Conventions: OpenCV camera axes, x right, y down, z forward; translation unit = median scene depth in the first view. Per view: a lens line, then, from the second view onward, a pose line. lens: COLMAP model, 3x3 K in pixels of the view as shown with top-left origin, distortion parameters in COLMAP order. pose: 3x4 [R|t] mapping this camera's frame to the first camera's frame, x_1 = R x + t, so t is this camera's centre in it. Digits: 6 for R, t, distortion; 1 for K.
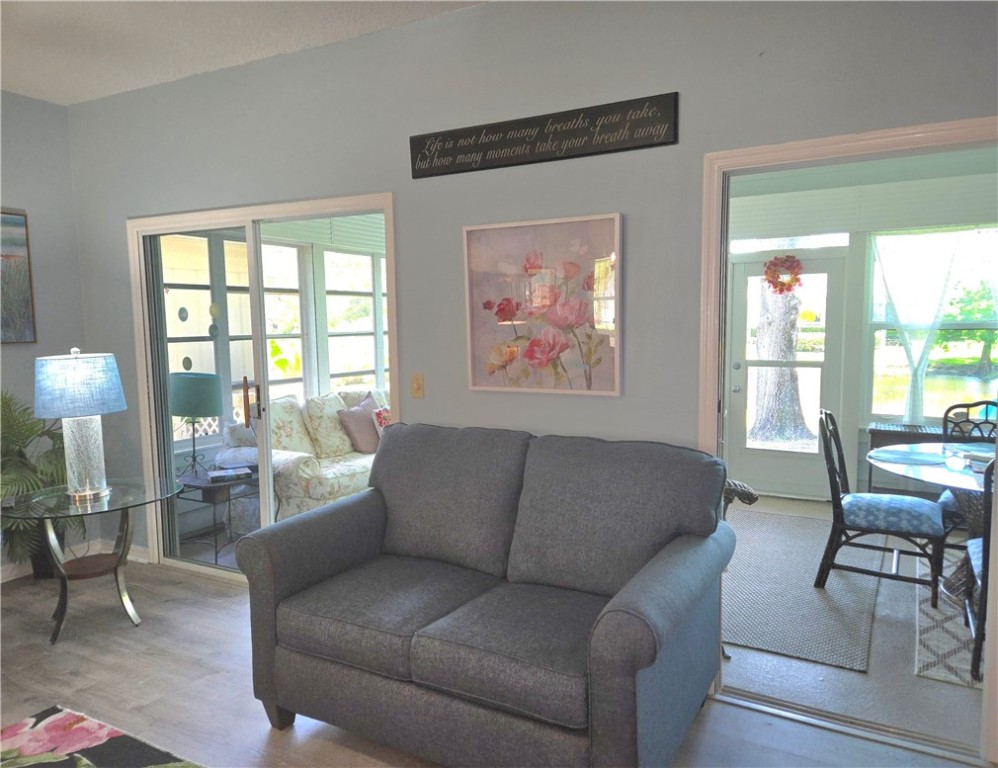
lens RADIAL K [[720.0, 0, 527.7], [0, 720.0, 386.8], [0, 0, 1]] dist [0.059788, -0.007588]
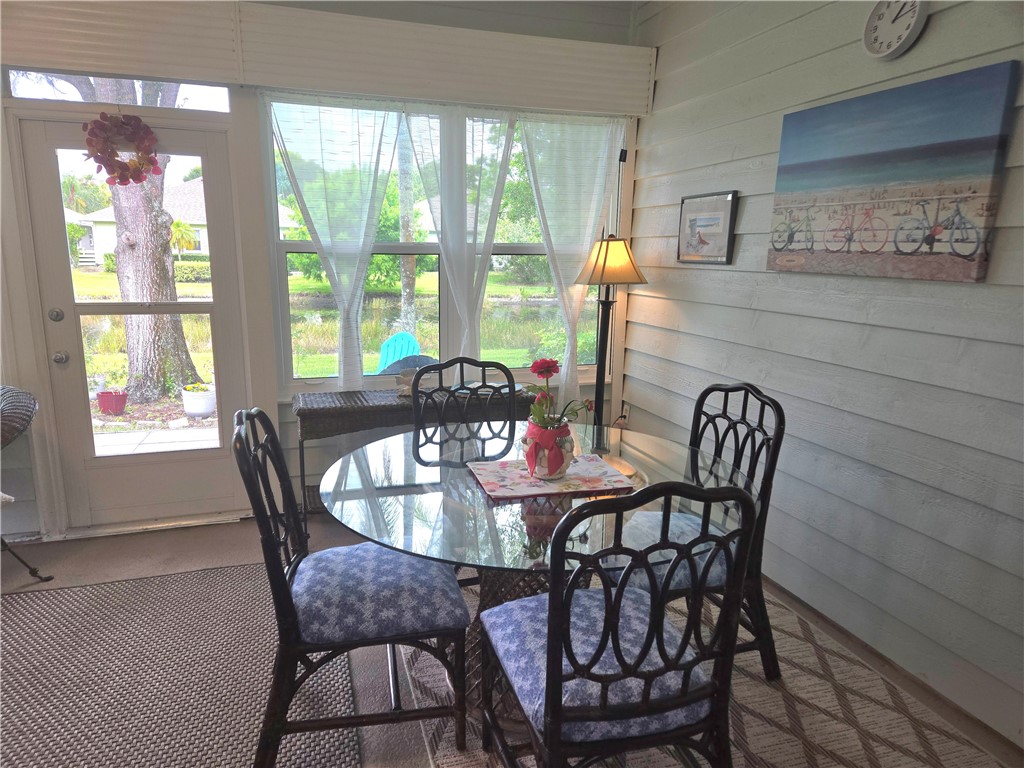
lens RADIAL K [[679.3, 0, 515.2], [0, 679.3, 389.4], [0, 0, 1]] dist [0.029216, -0.004299]
pose [[0.686565, -0.128599, 0.715605, 0.160409], [0.051612, 0.990371, 0.128460, -0.024004], [-0.725234, -0.051262, 0.686591, 0.418268]]
